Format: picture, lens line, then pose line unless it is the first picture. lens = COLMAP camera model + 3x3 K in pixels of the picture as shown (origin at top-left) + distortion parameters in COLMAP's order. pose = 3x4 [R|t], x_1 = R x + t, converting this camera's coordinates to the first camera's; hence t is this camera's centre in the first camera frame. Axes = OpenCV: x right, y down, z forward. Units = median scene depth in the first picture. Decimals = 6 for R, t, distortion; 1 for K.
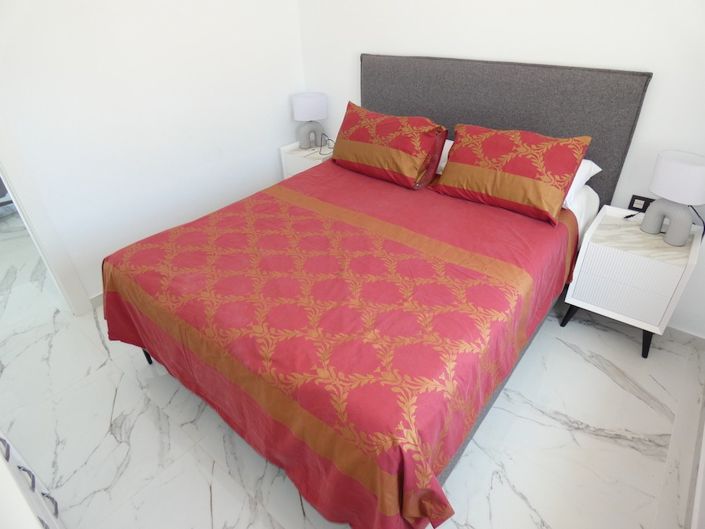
lens RADIAL K [[420.9, 0, 353.6], [0, 420.9, 259.8], [0, 0, 1]] dist [-0.002263, -0.002191]
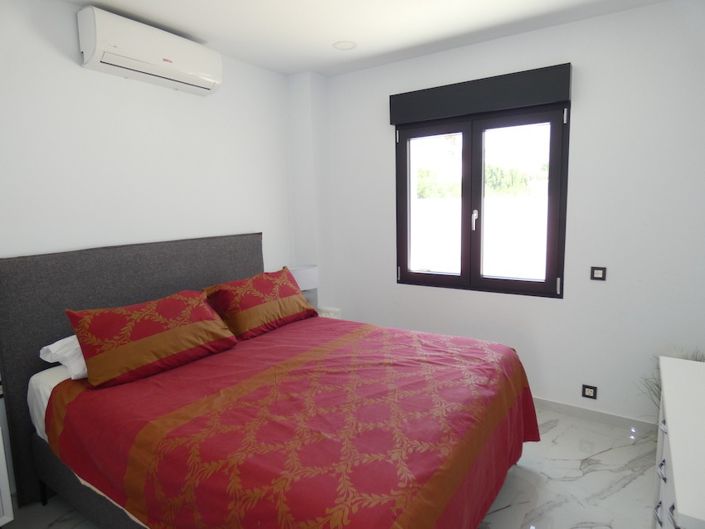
lens RADIAL K [[420.9, 0, 353.6], [0, 420.9, 259.8], [0, 0, 1]] dist [-0.002263, -0.002191]
pose [[-0.079704, -0.098657, 0.991924, -0.967055], [0.563159, 0.816613, 0.126471, -0.338583], [-0.822496, 0.568691, -0.009528, 0.723141]]
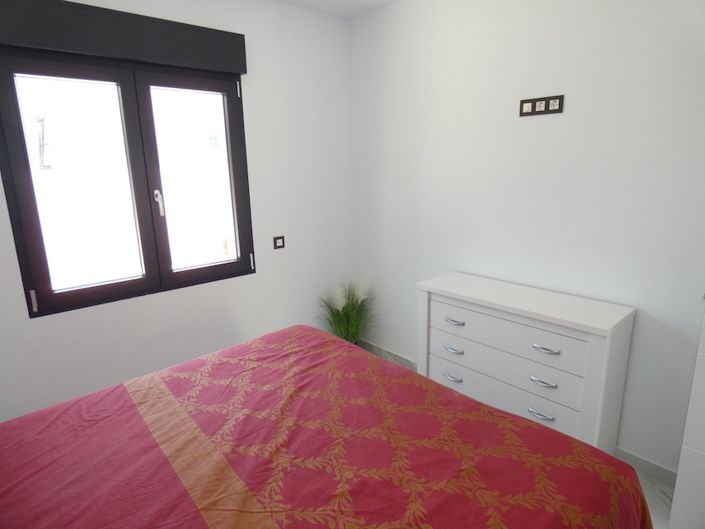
lens RADIAL K [[420.9, 0, 353.6], [0, 420.9, 259.8], [0, 0, 1]] dist [-0.002263, -0.002191]
pose [[-0.985875, 0.014350, 0.166865, -0.256164], [0.128943, 0.700855, 0.701552, -0.652628], [-0.106881, 0.713159, -0.692806, 1.127610]]
